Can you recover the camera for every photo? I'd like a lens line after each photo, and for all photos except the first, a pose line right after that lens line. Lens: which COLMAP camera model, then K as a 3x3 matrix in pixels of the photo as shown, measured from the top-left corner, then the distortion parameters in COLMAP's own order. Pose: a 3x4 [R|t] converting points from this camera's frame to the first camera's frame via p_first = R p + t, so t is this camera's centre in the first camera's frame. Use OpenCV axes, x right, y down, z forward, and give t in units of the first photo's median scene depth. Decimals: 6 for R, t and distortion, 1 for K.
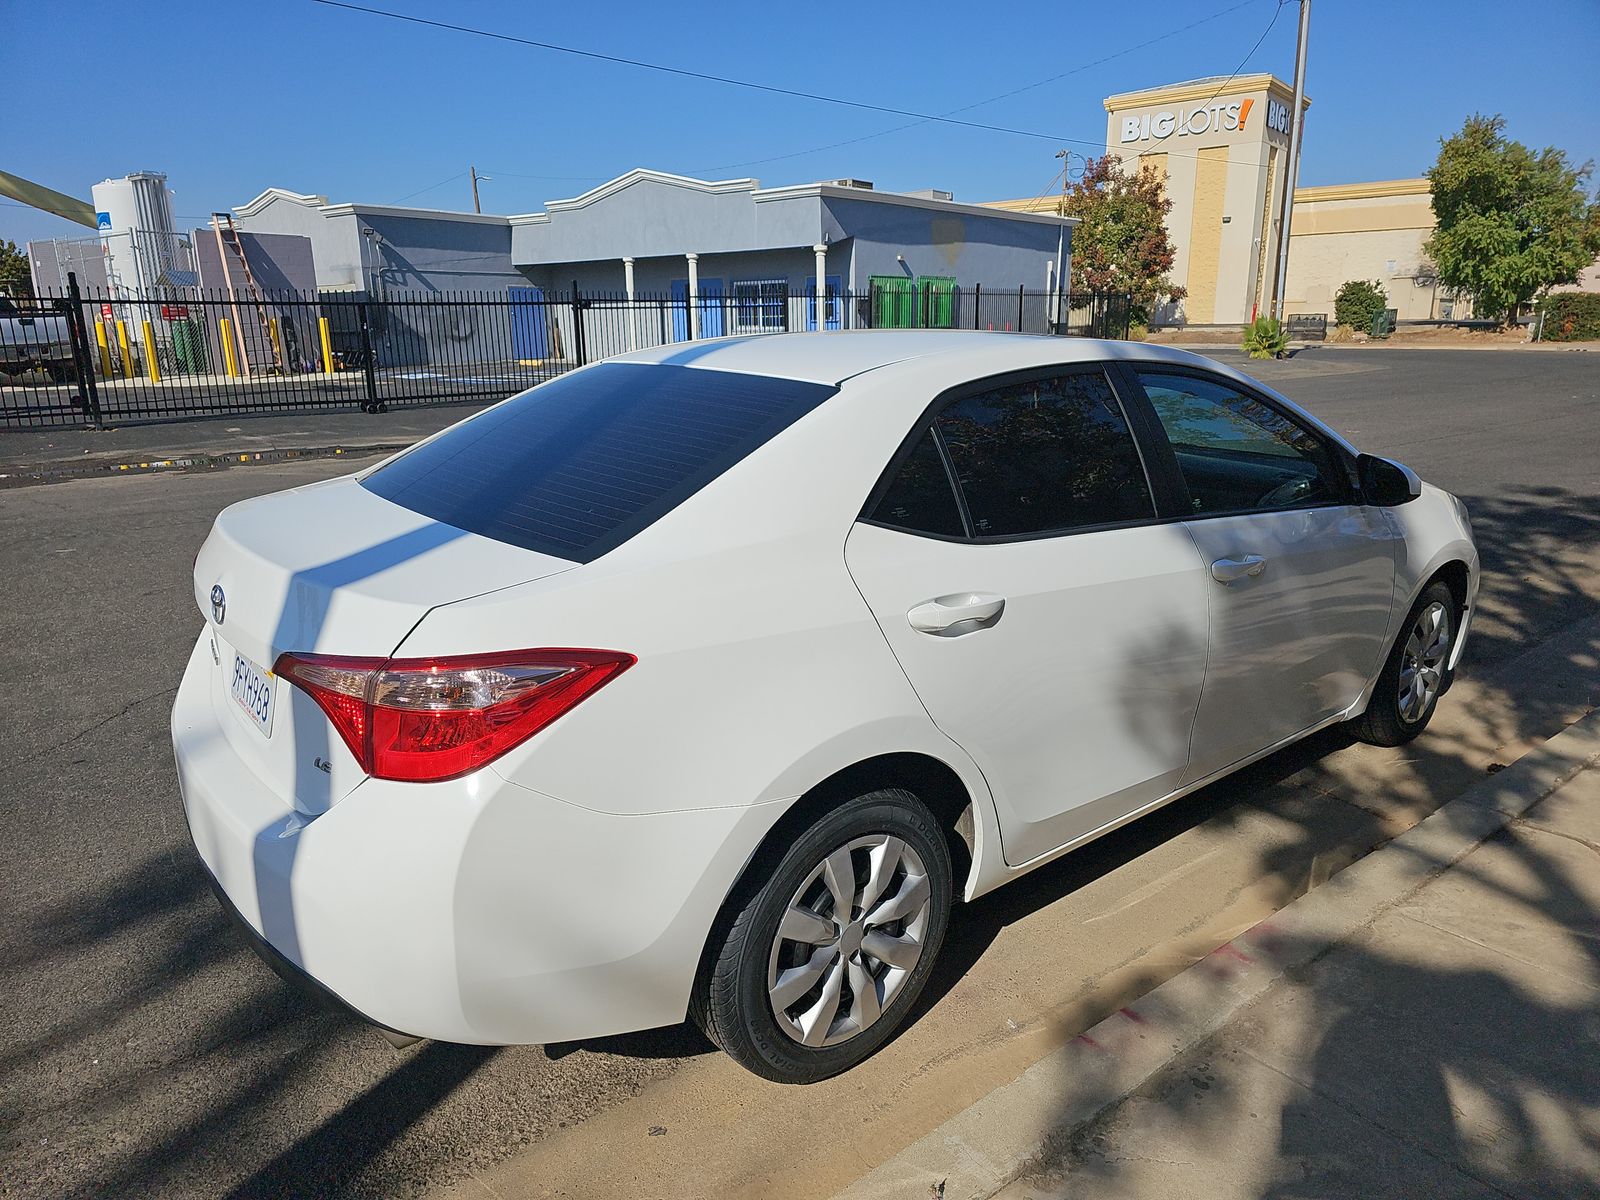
lens RADIAL K [[1067.3, 0, 794.8], [0, 1067.3, 605.7], [0, 0, 1]] dist [0.045921, -0.034150]
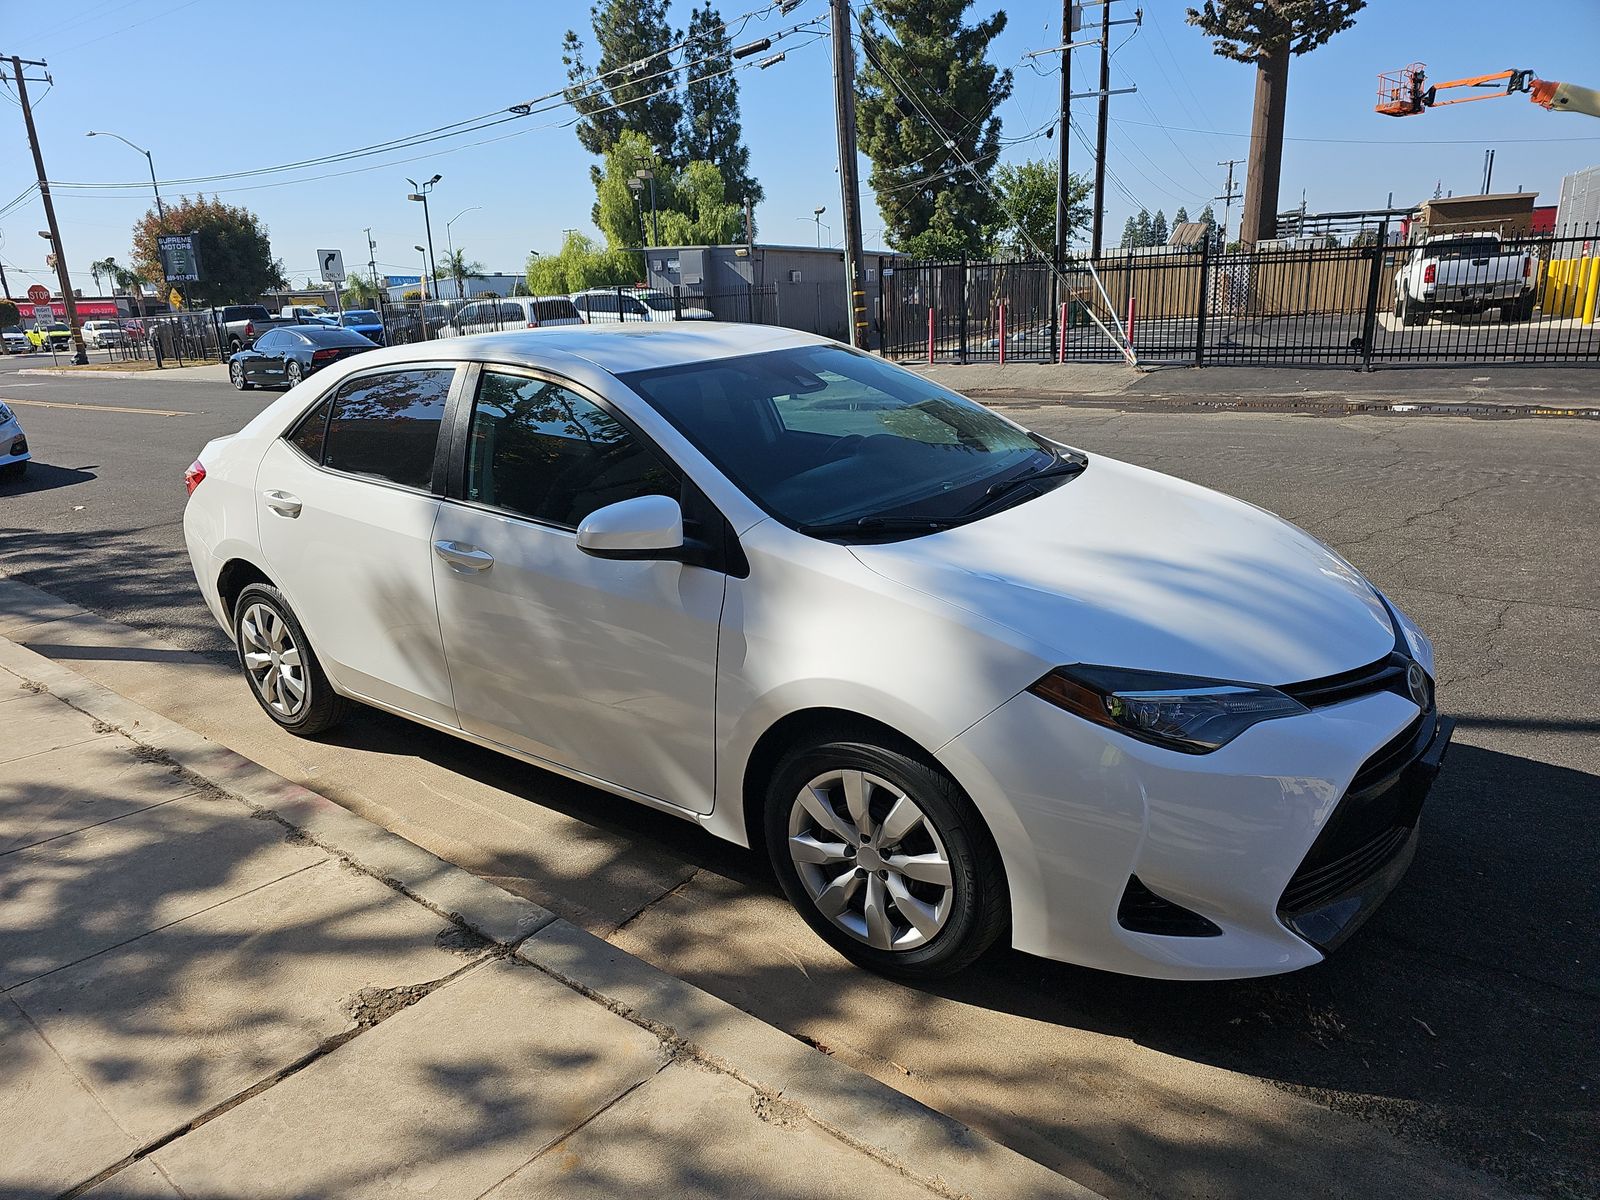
lens RADIAL K [[1067.3, 0, 800.4], [0, 1067.3, 613.2], [0, 0, 1]] dist [0.045921, -0.034150]
pose [[0.215932, 0.277097, -0.936264, 1.095794], [-0.211580, 0.949382, 0.232183, -0.222316], [0.953209, 0.147959, 0.263630, 0.745604]]
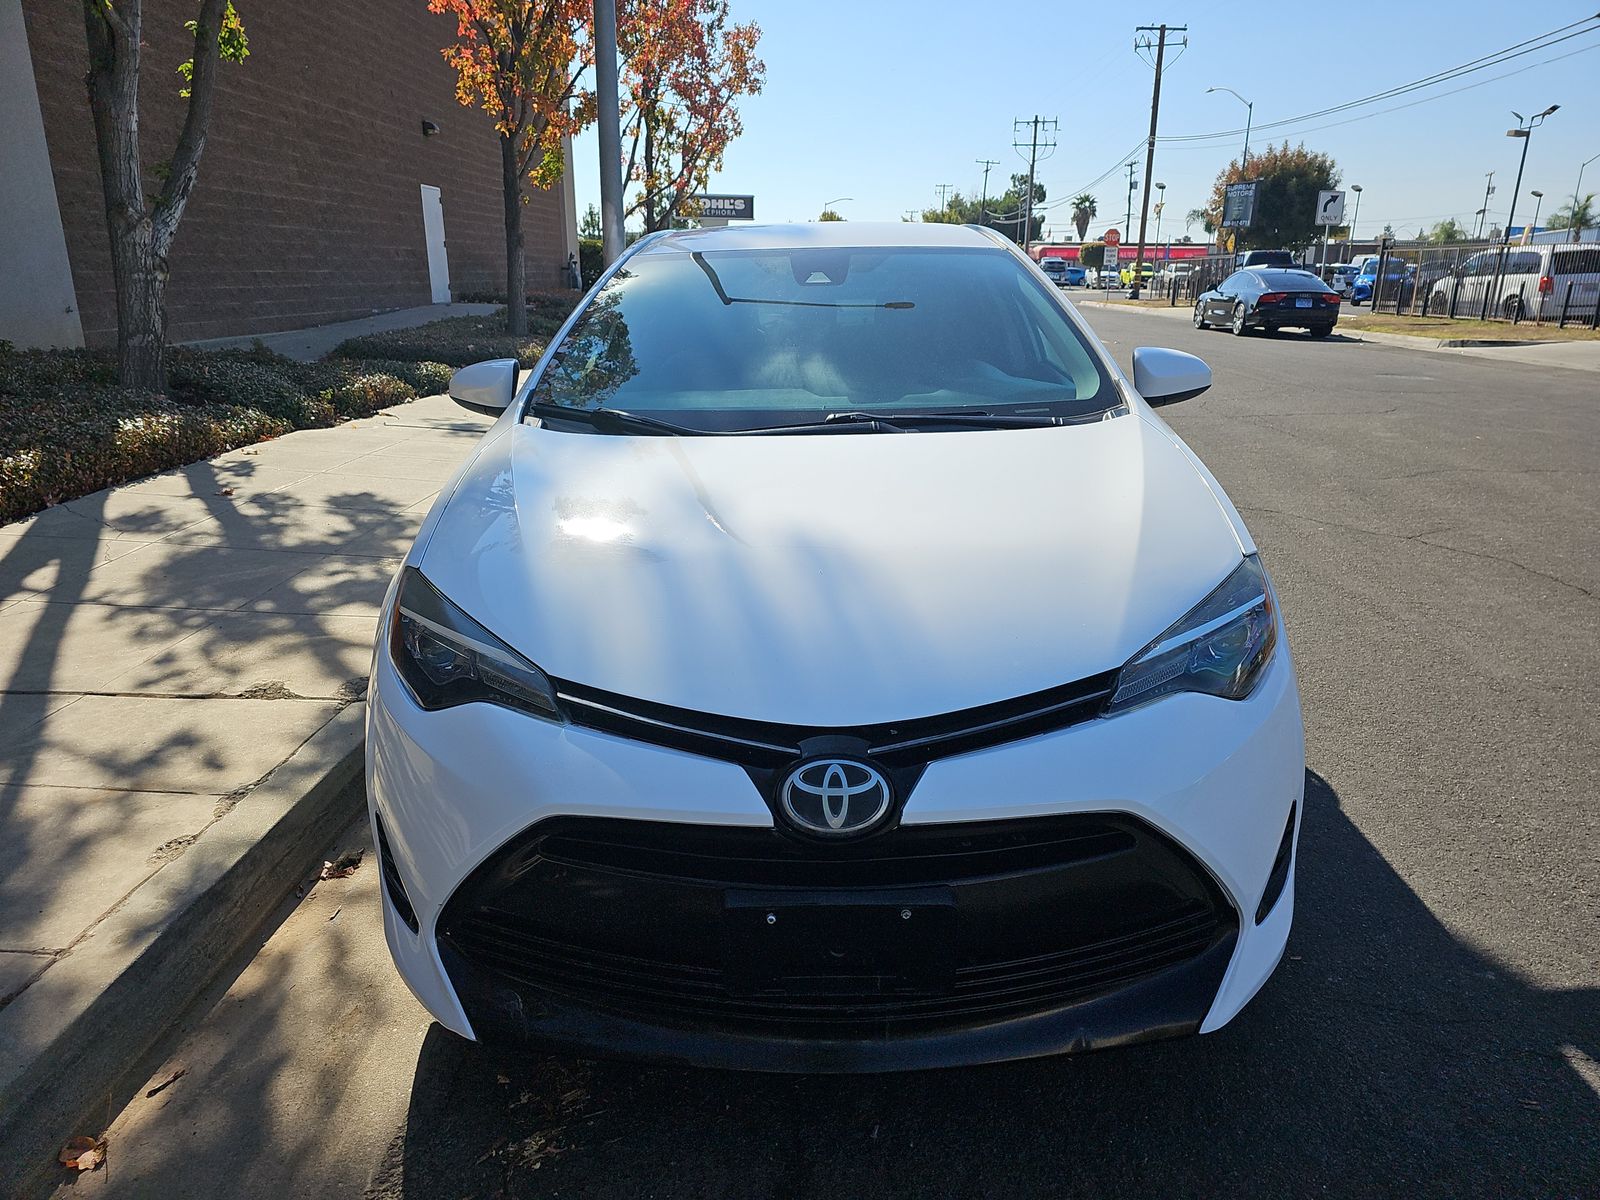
lens RADIAL K [[1067.3, 0, 796.4], [0, 1067.3, 595.8], [0, 0, 1]] dist [0.045921, -0.034150]
pose [[-0.645690, 0.228175, -0.728712, 0.866479], [-0.195733, 0.872971, 0.446778, -0.336664], [0.738088, 0.431113, -0.519007, 1.400937]]
